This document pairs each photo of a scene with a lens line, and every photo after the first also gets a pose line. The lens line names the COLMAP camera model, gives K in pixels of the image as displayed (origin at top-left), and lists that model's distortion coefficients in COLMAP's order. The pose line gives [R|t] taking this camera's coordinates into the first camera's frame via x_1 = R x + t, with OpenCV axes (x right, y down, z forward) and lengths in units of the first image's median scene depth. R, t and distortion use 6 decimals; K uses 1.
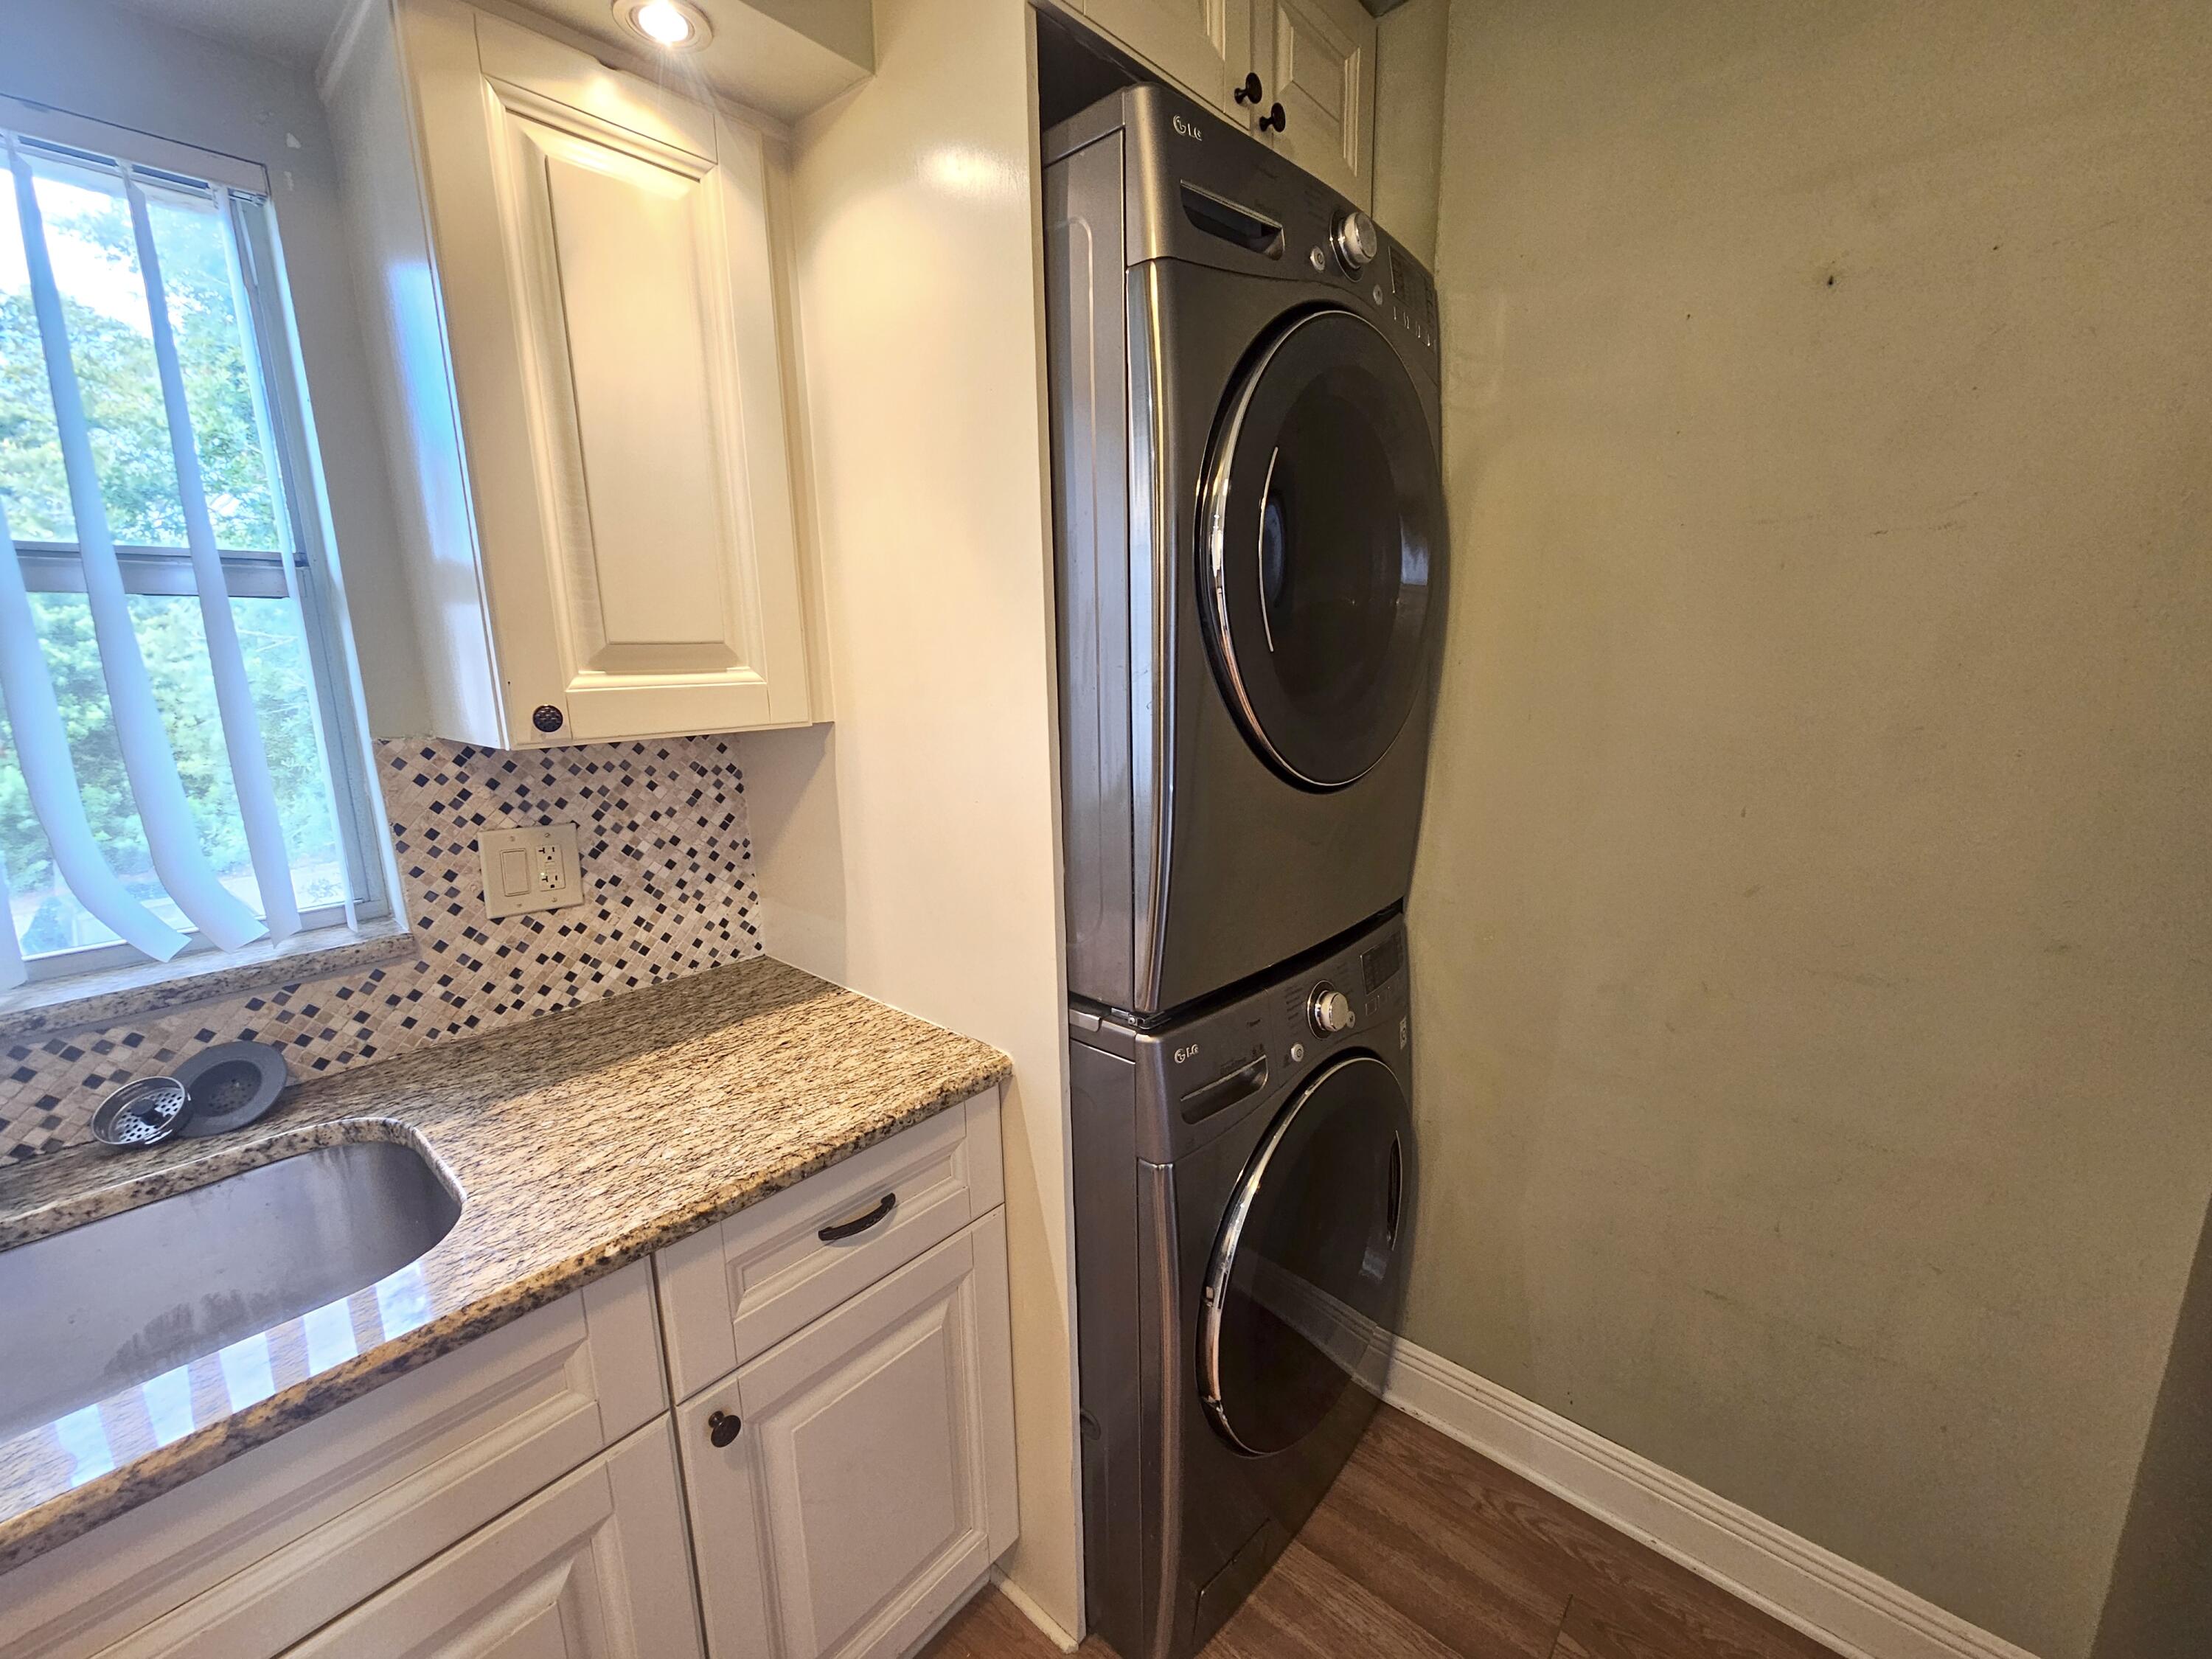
lens RADIAL K [[908.1, 0, 1107.1], [0, 908.1, 832.7], [0, 0, 1]] dist [-0.001477, 0.000646]
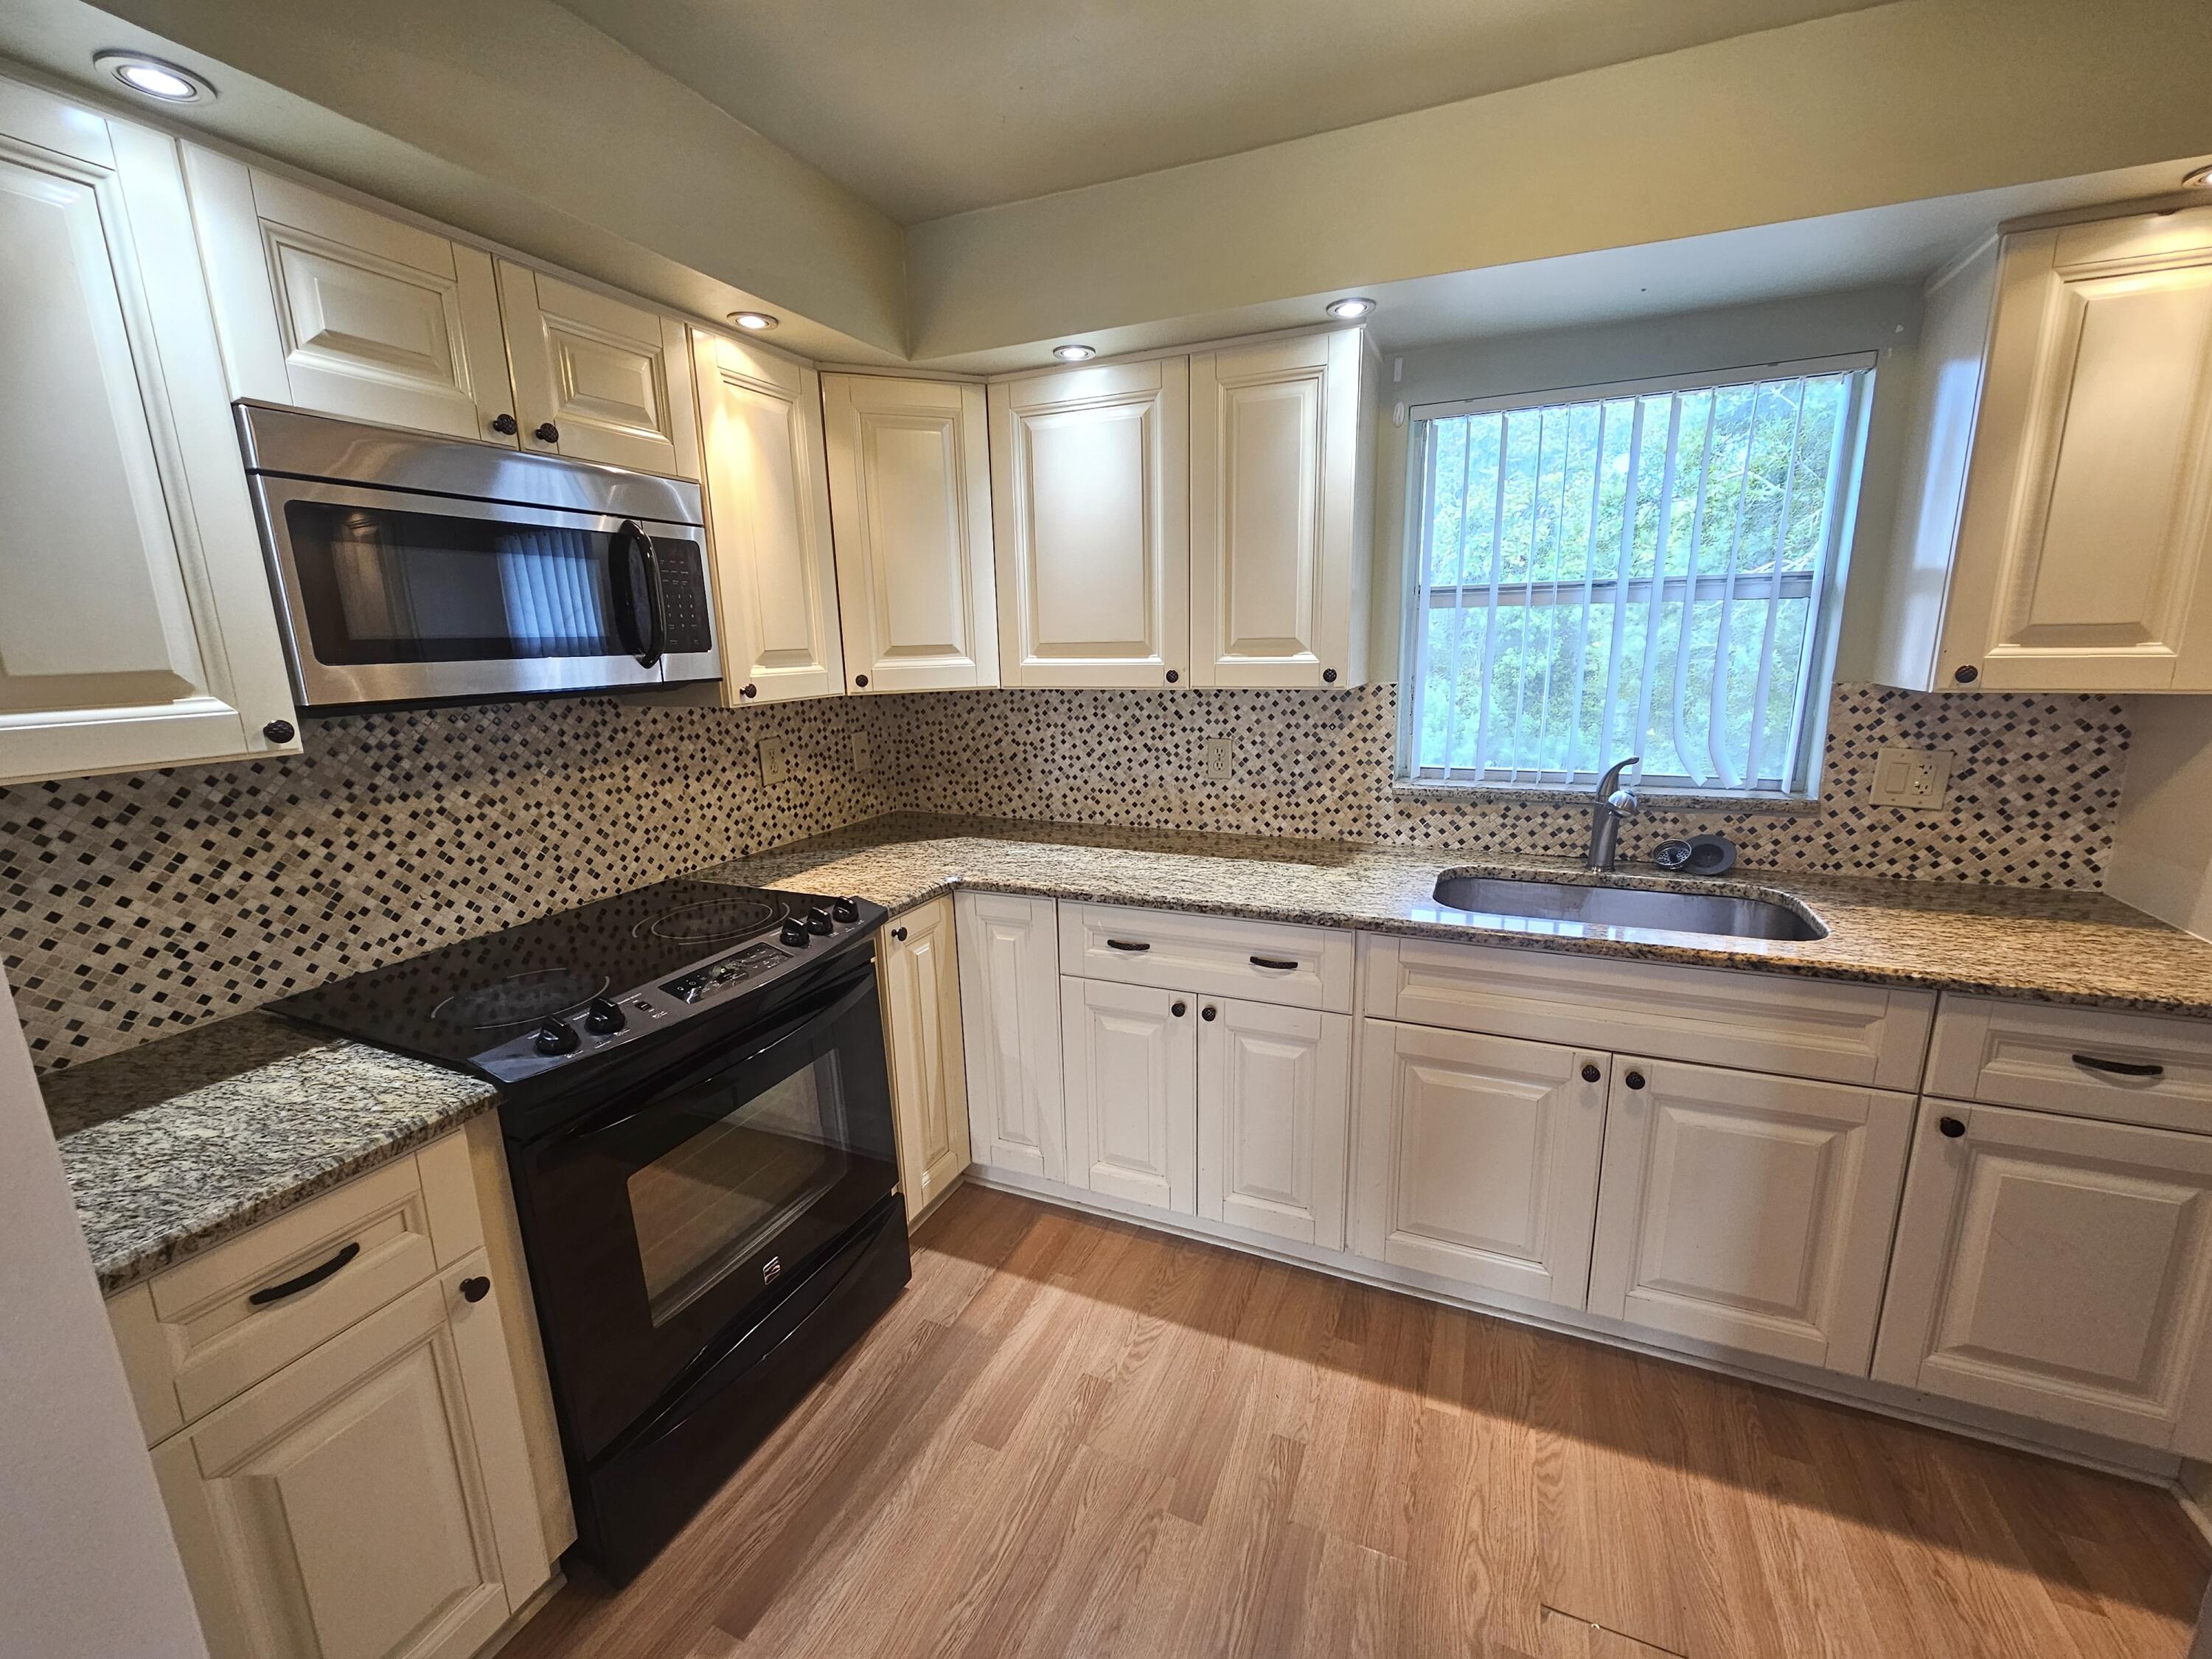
lens RADIAL K [[908.1, 0, 1107.1], [0, 908.1, 832.7], [0, 0, 1]] dist [-0.001477, 0.000646]
pose [[0.303405, 0.213047, -0.928739, 0.368805], [-0.174669, 0.970603, 0.165589, 0.114599], [0.936716, 0.111981, 0.331699, -0.722511]]
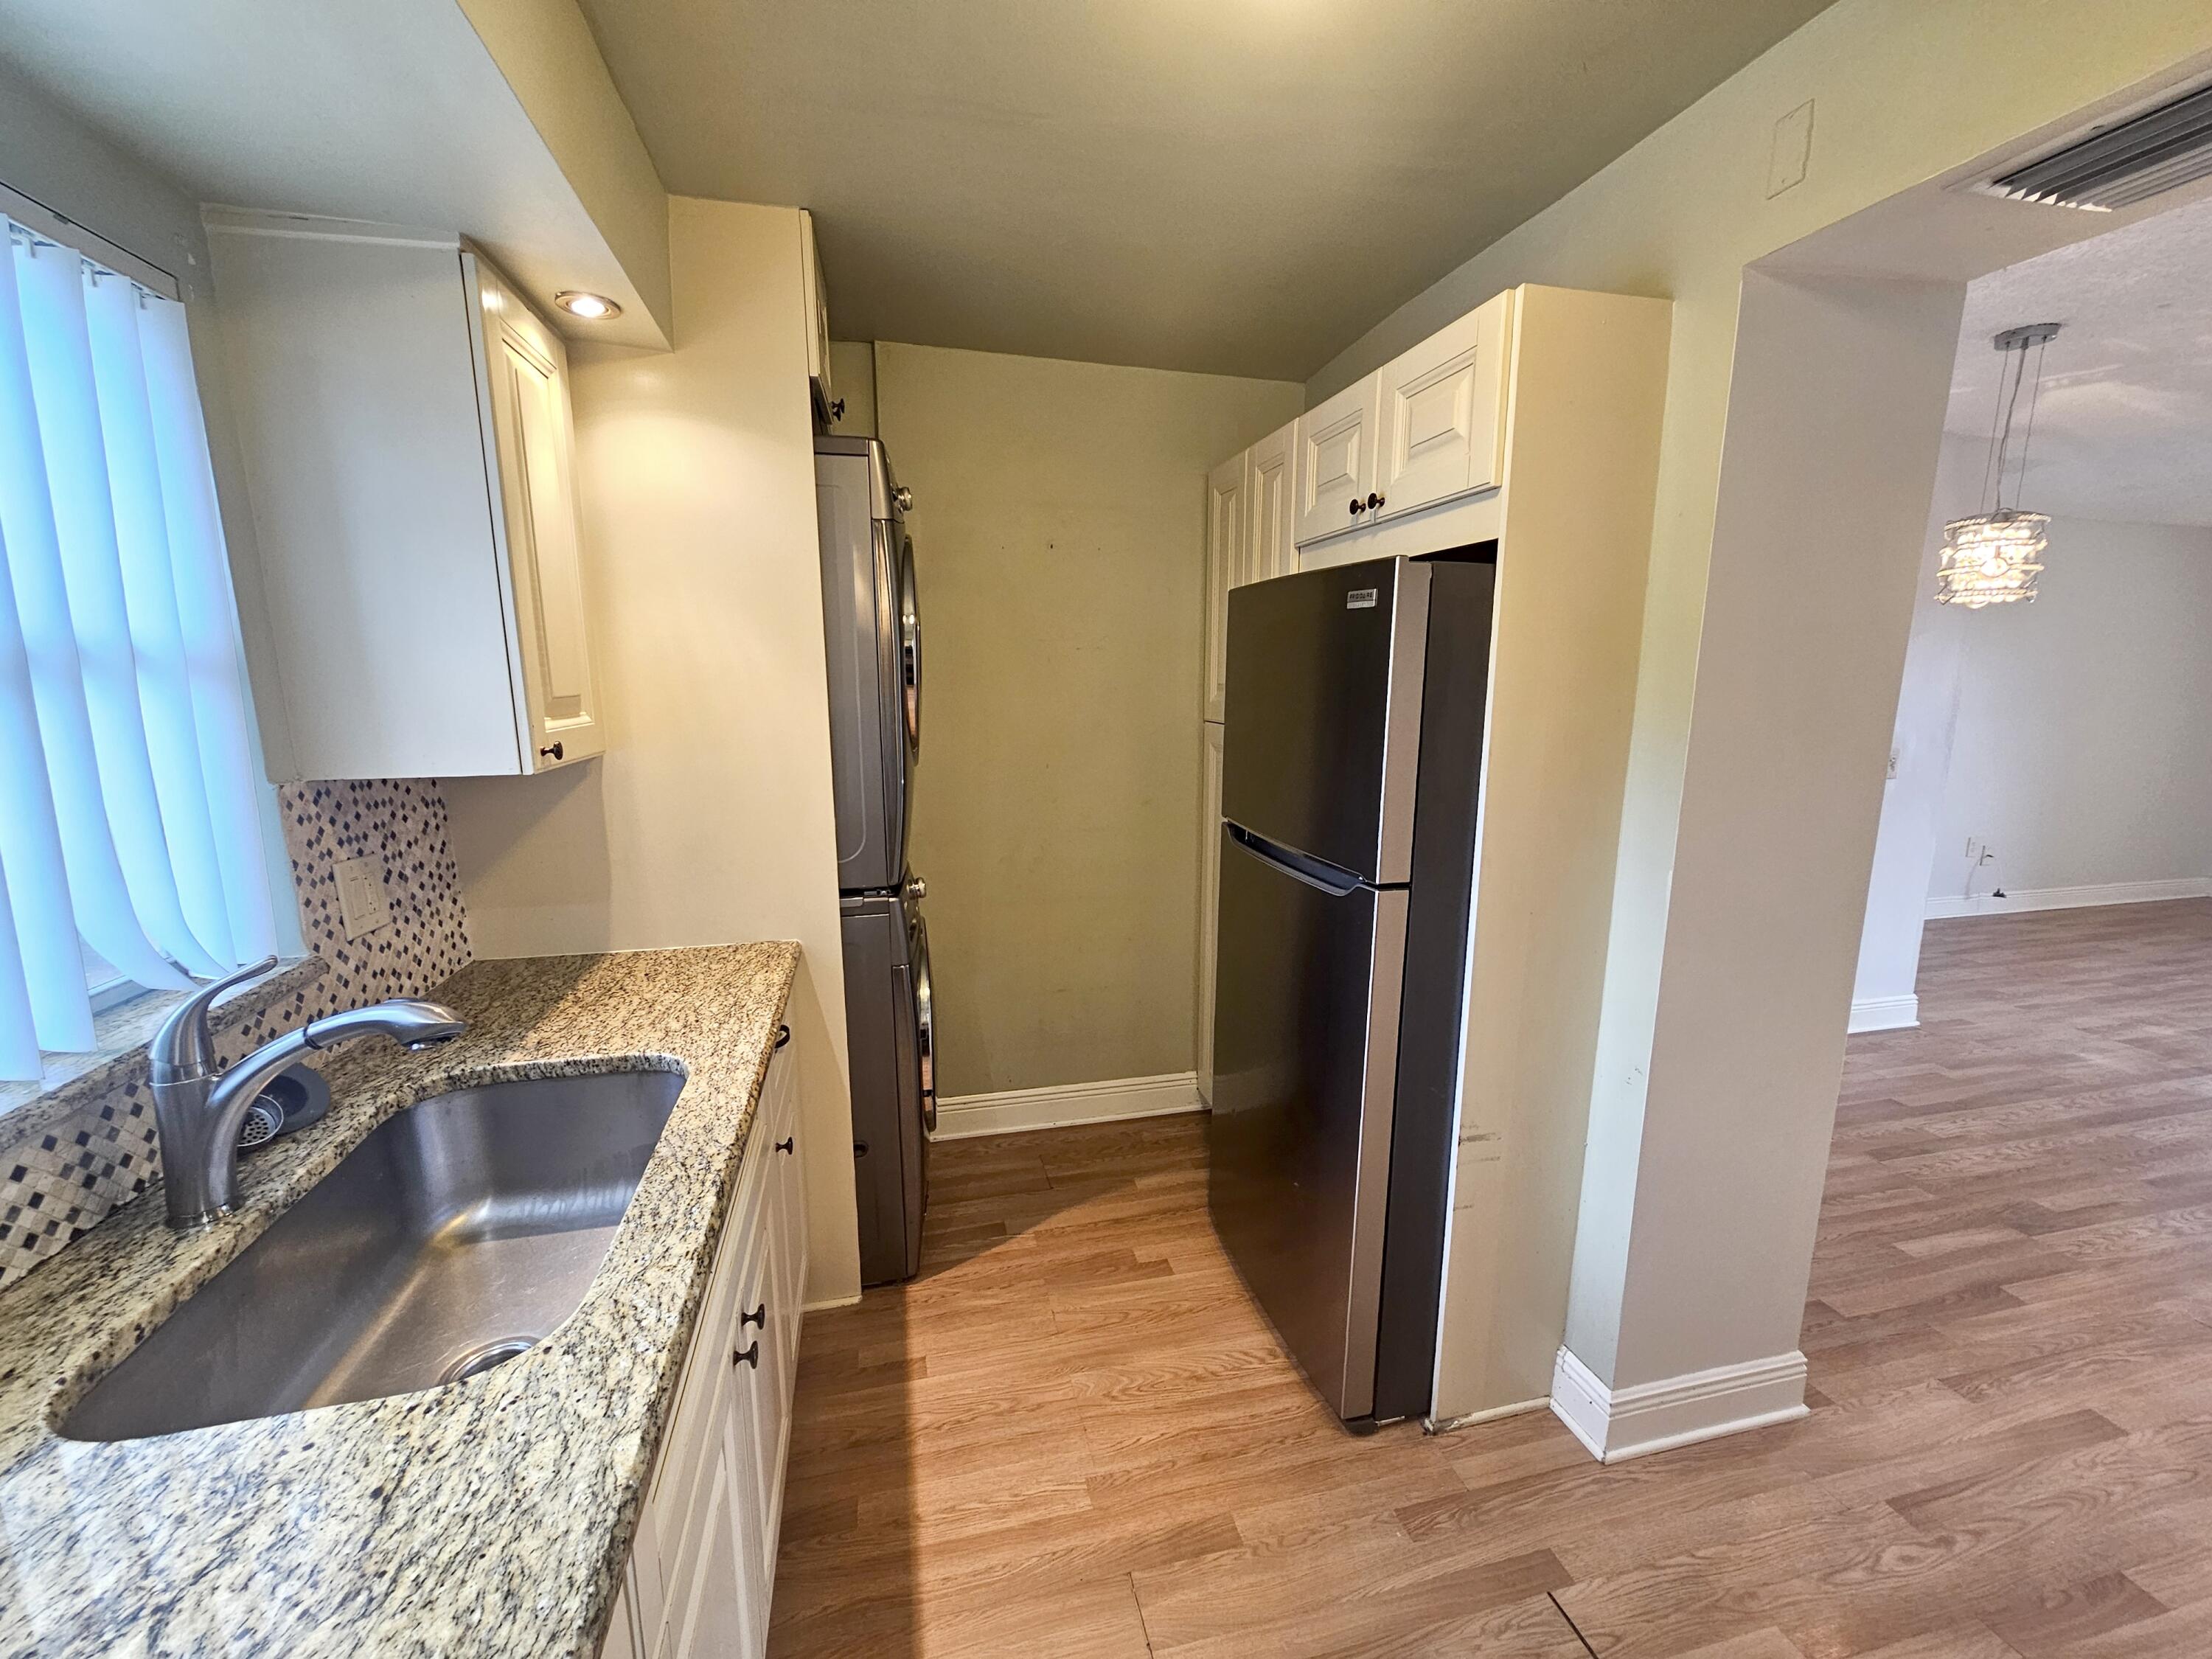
lens RADIAL K [[908.1, 0, 1107.1], [0, 908.1, 832.7], [0, 0, 1]] dist [-0.001477, 0.000646]
pose [[0.570652, -0.127157, 0.811288, -1.056499], [0.154474, 0.986924, 0.046029, 0.057105], [-0.806532, 0.099056, 0.582832, -0.429753]]
